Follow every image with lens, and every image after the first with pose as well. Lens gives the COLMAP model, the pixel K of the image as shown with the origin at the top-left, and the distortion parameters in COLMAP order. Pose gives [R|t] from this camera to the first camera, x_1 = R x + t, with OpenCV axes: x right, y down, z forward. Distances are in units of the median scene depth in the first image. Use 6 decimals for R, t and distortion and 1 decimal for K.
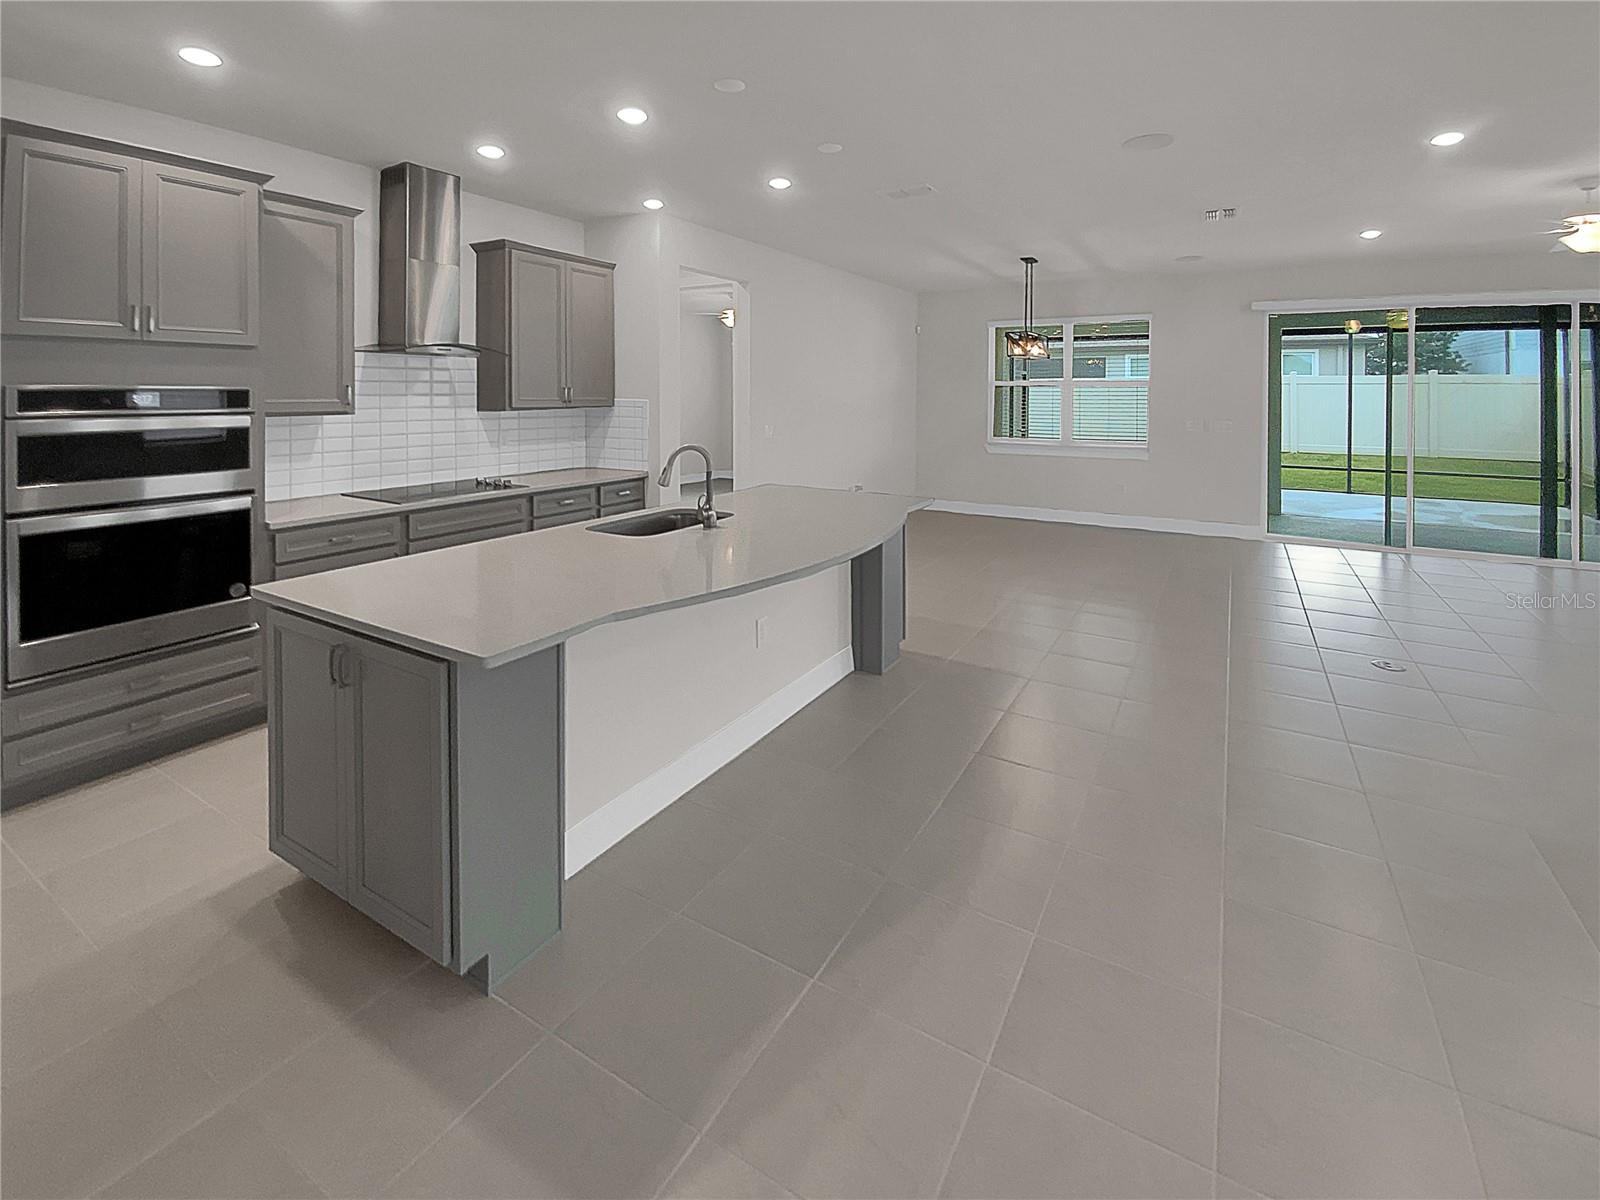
lens RADIAL K [[706.2, 0, 817.7], [0, 706.2, 601.3], [0, 0, 1]] dist [-0.002023, -0.000784]
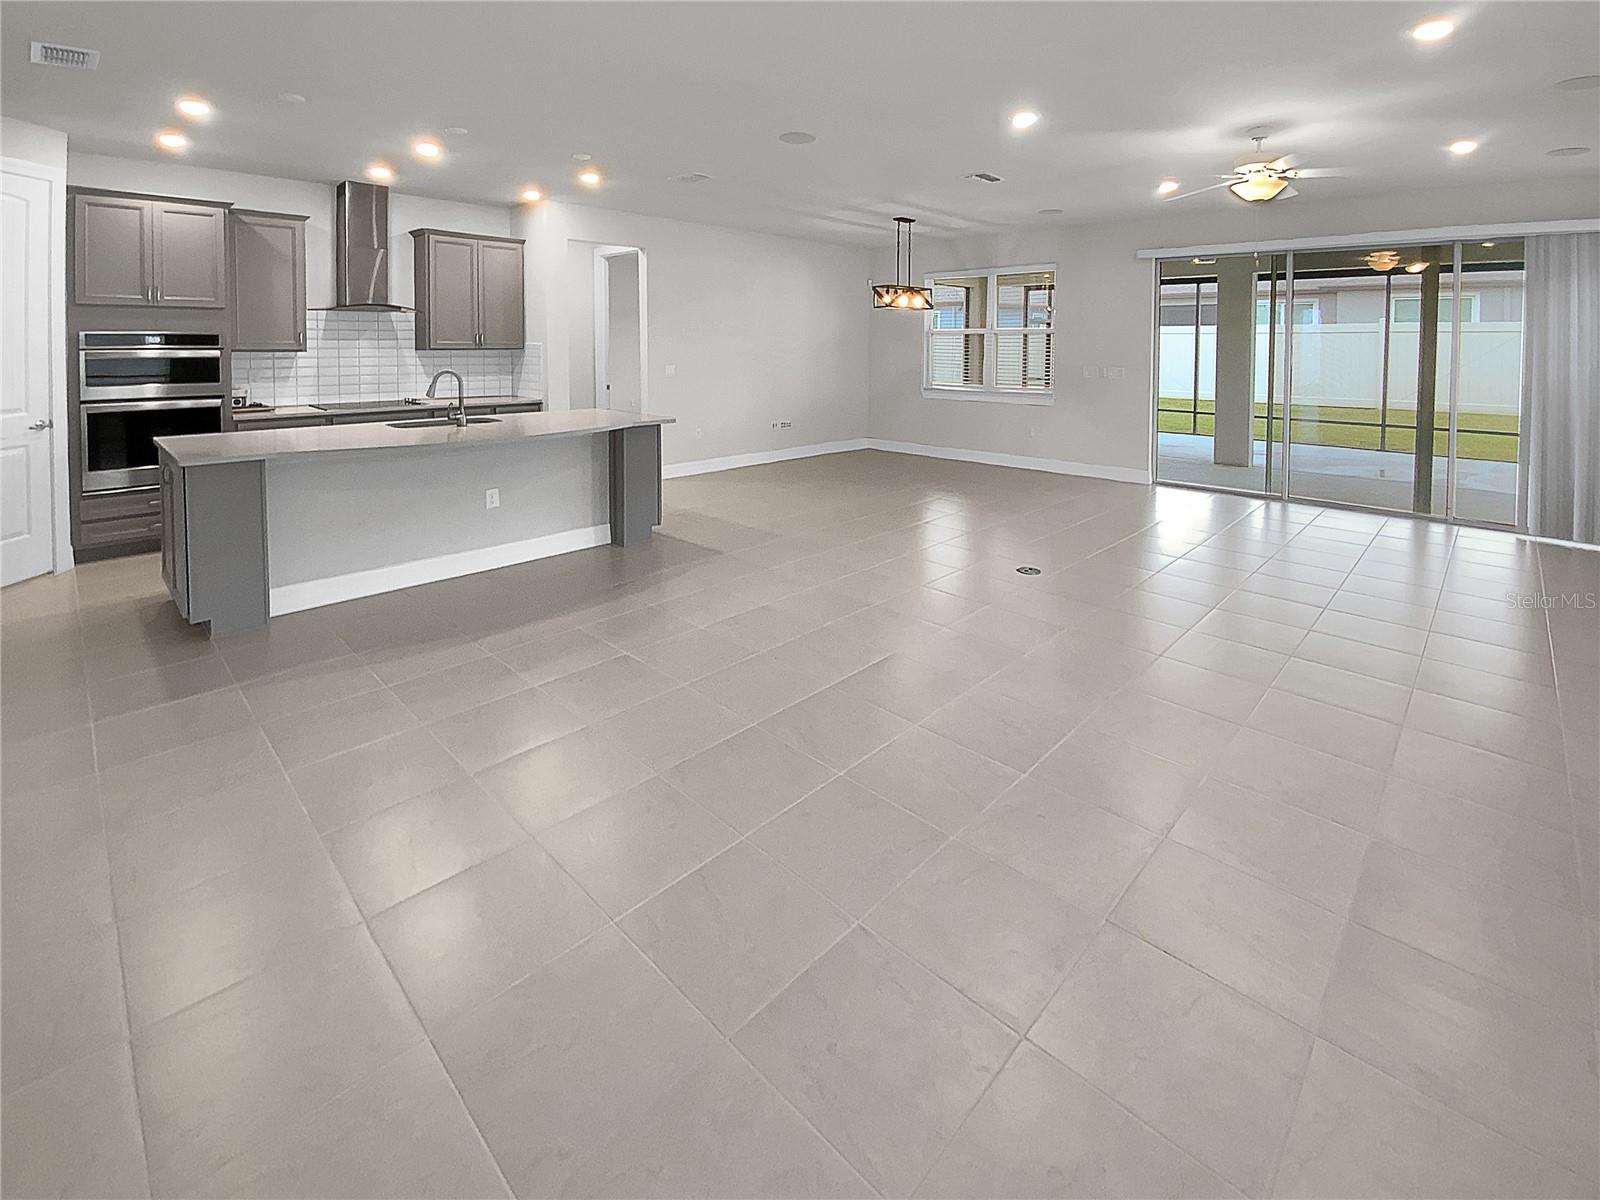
lens RADIAL K [[706.2, 0, 817.7], [0, 706.2, 601.3], [0, 0, 1]] dist [-0.002023, -0.000784]
pose [[0.968526, 0.084371, -0.234175, 0.753244], [-0.070049, 0.995166, 0.068832, 0.086312], [0.238851, -0.050262, 0.969755, -0.236594]]
